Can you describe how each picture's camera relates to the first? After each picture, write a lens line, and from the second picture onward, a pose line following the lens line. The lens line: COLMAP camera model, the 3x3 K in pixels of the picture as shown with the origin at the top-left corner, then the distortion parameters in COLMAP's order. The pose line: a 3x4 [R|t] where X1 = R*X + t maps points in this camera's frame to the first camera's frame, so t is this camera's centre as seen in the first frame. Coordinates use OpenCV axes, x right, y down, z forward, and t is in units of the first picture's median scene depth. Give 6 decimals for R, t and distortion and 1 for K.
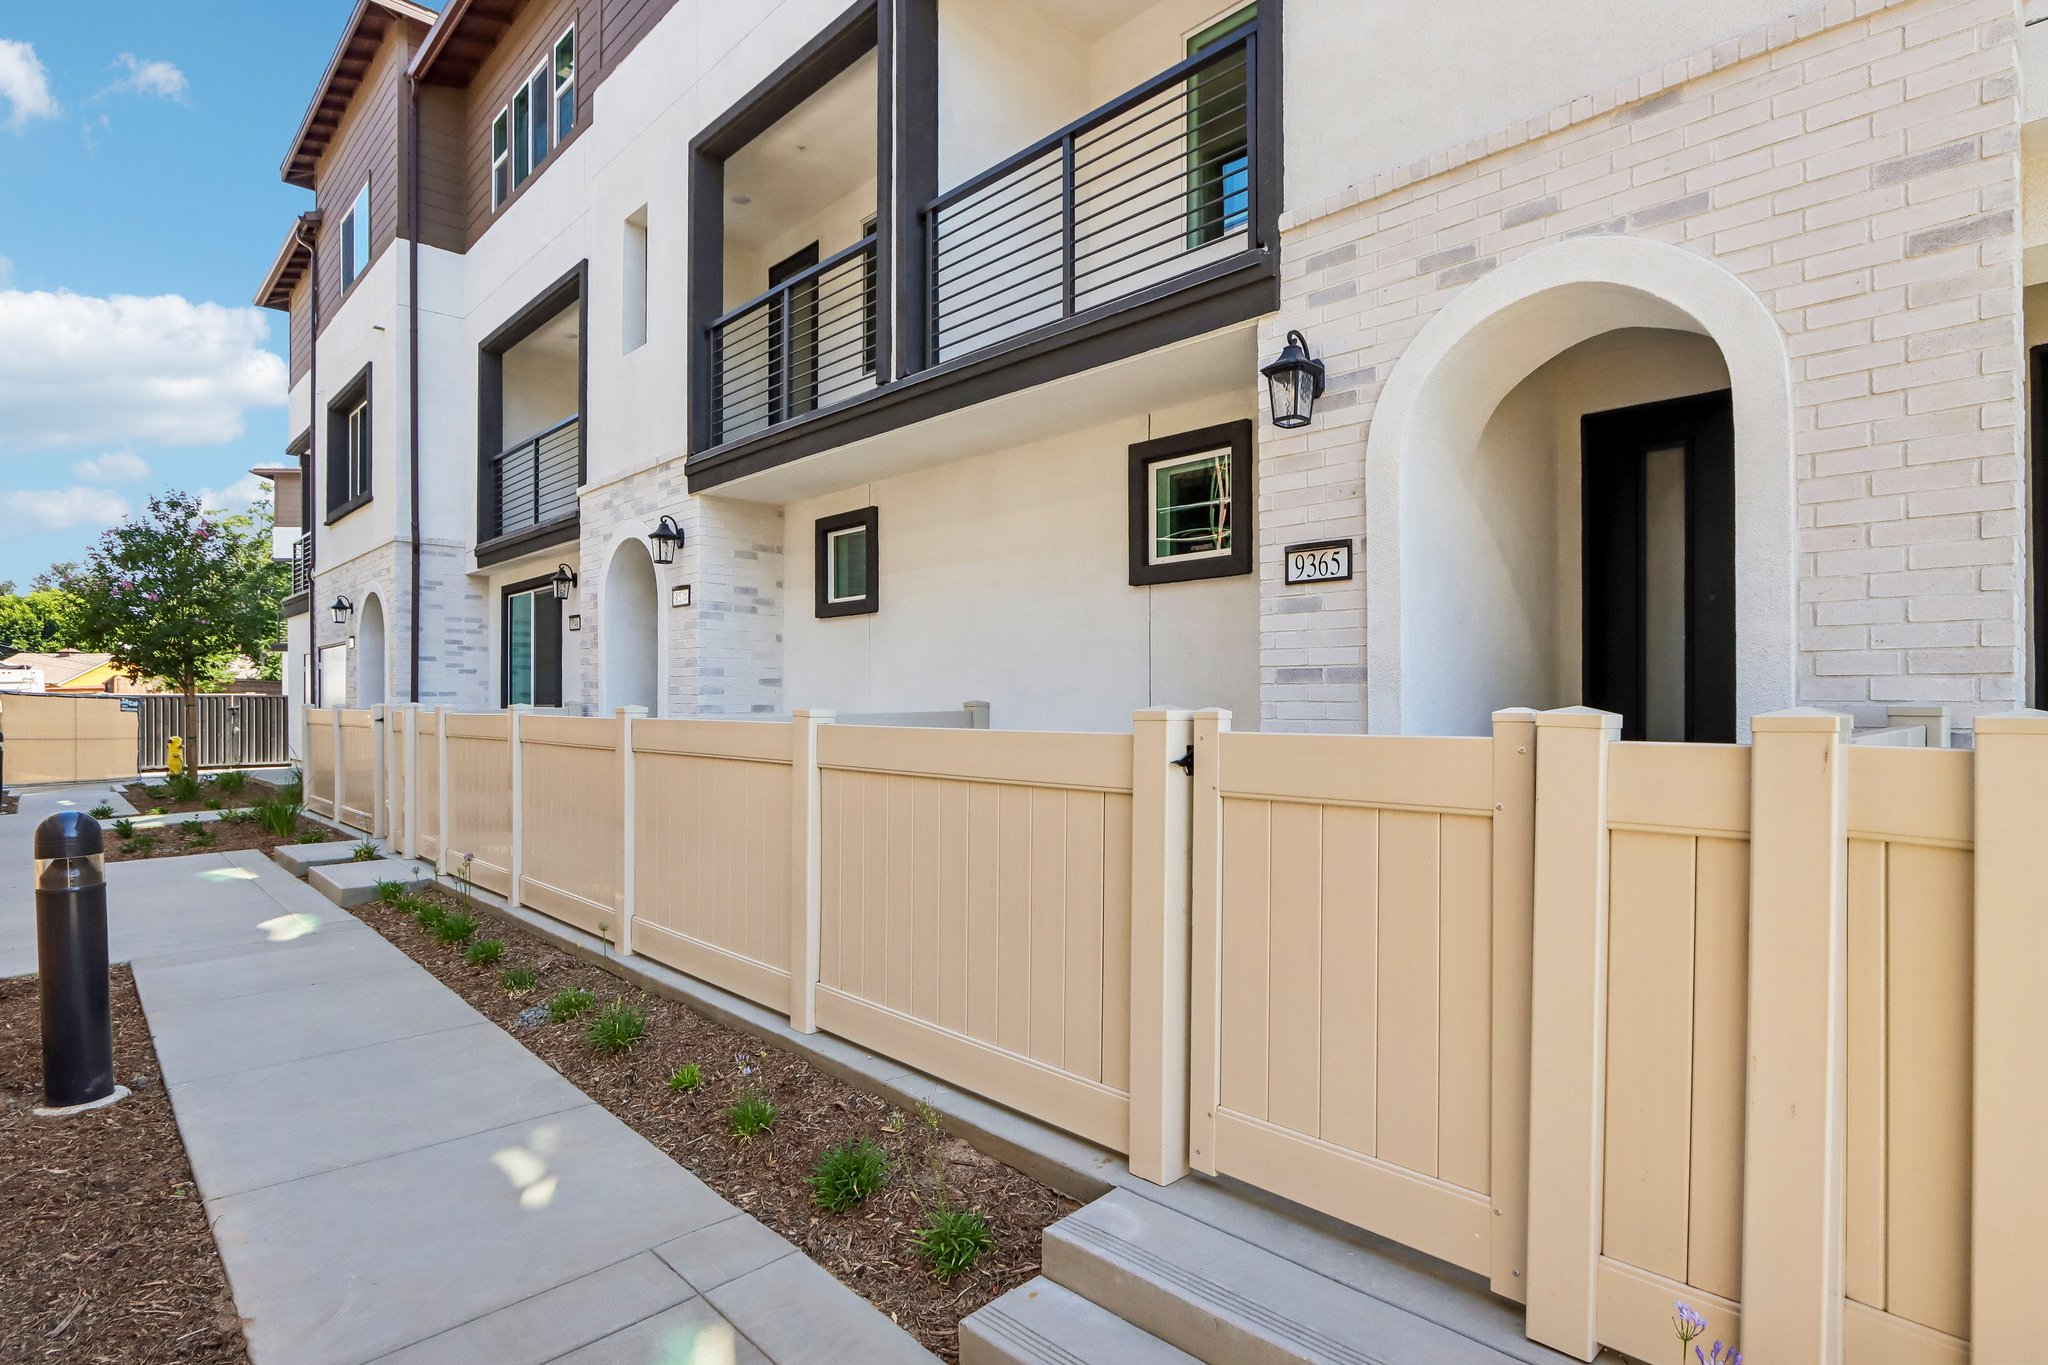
lens RADIAL K [[1009.8, 0, 1023.5], [0, 1009.8, 703.9], [0, 0, 1]] dist [0.025325, -0.000039]
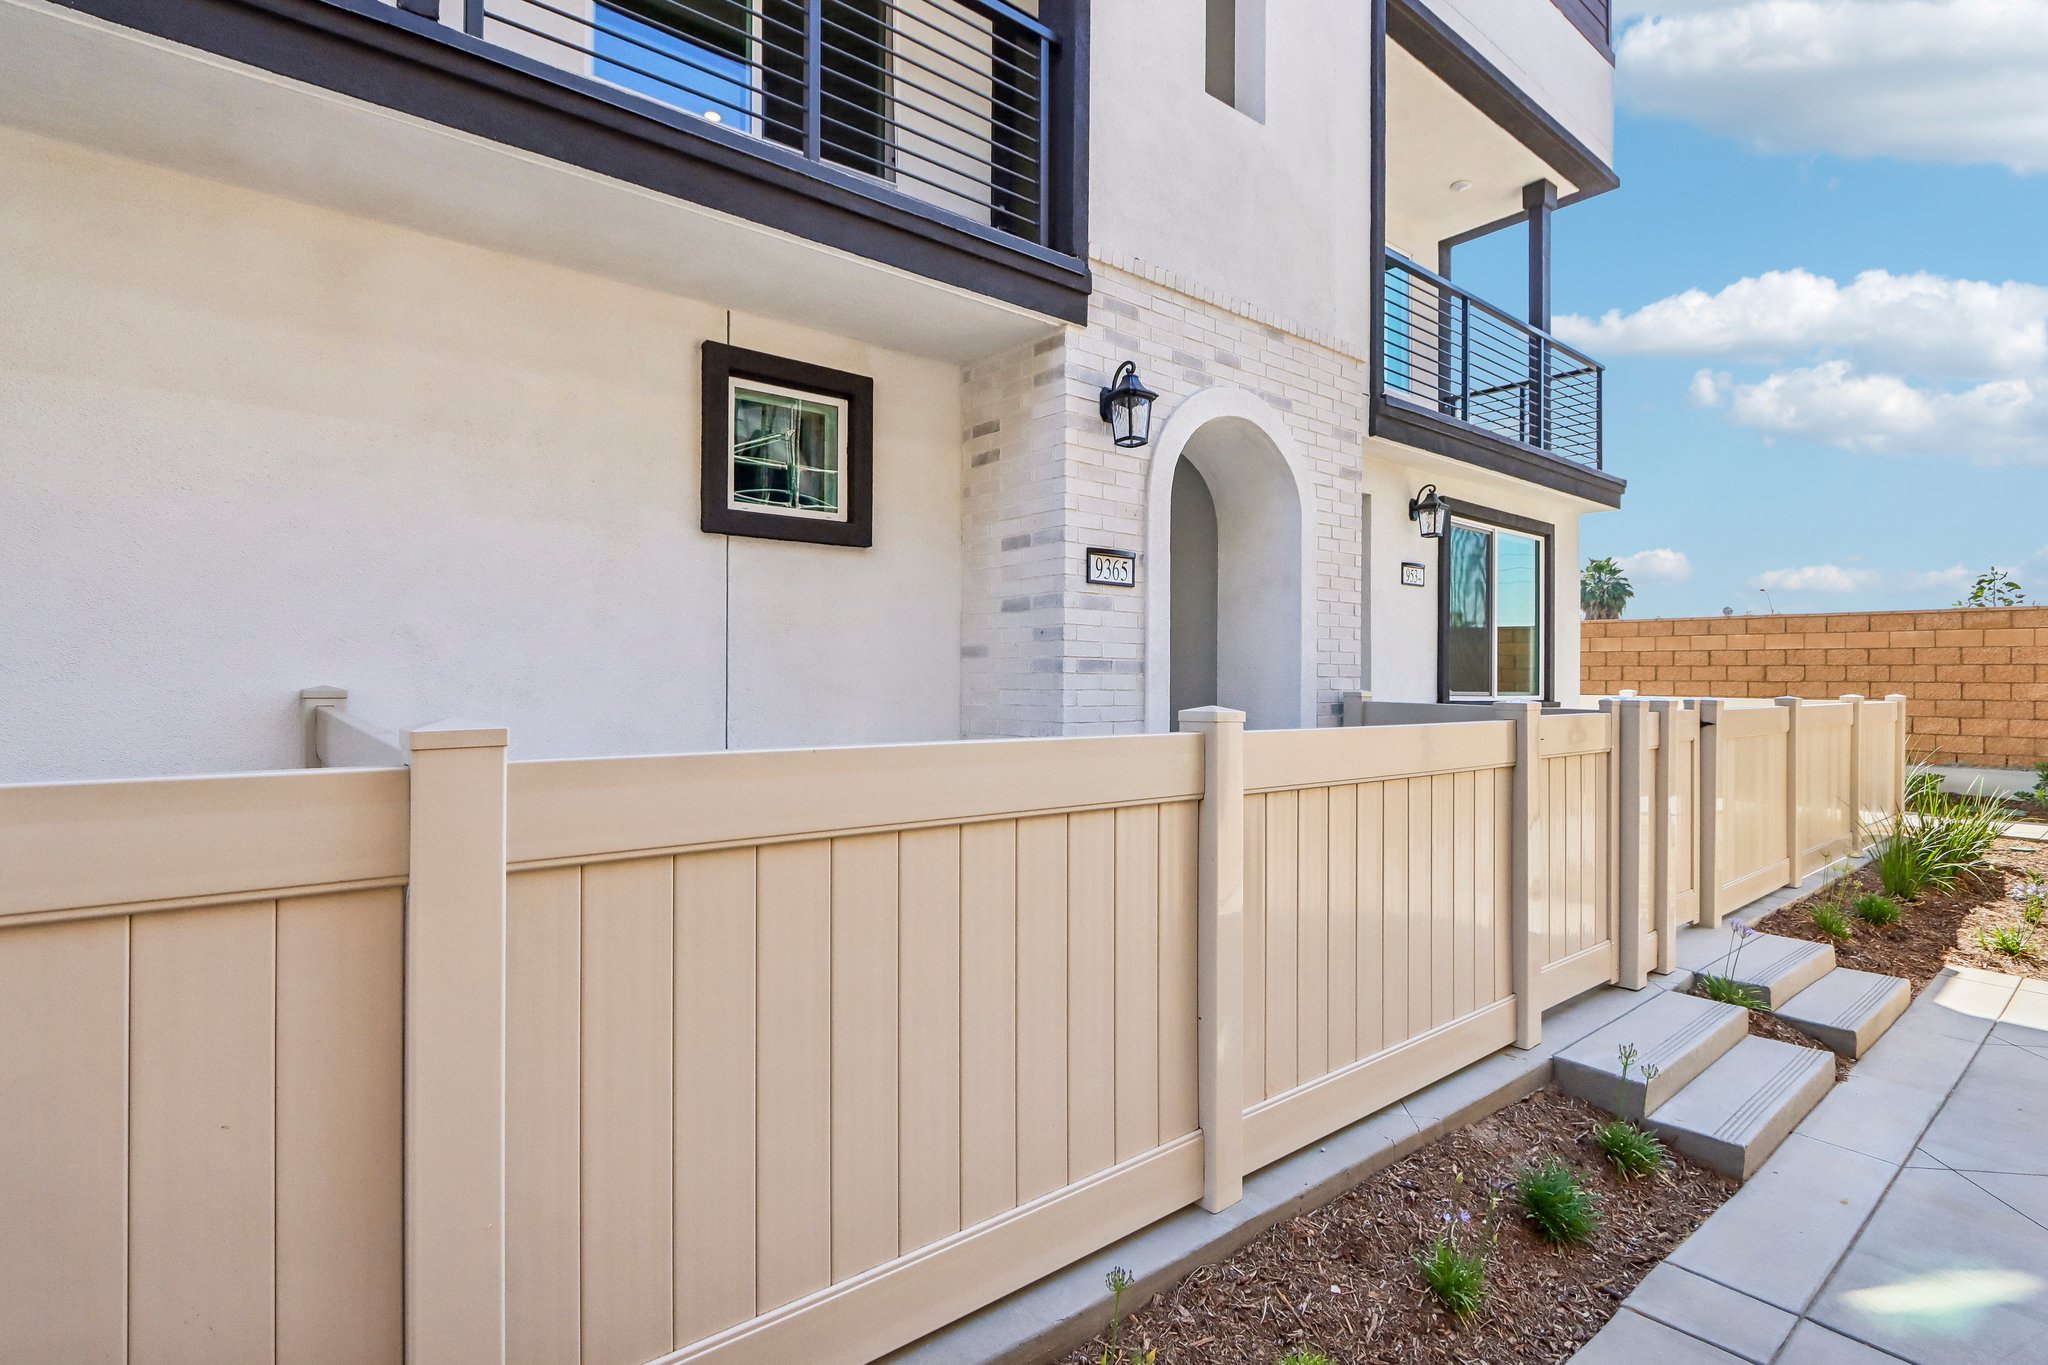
lens RADIAL K [[951.6, 0, 1012.8], [0, 951.6, 674.3], [0, 0, 1]] dist [0.001170, 0.000372]
pose [[0.119268, 0.000377, 0.992862, -0.801561], [-0.003428, 0.999994, 0.000032, -0.019911], [-0.992856, -0.003407, 0.119269, 1.003886]]
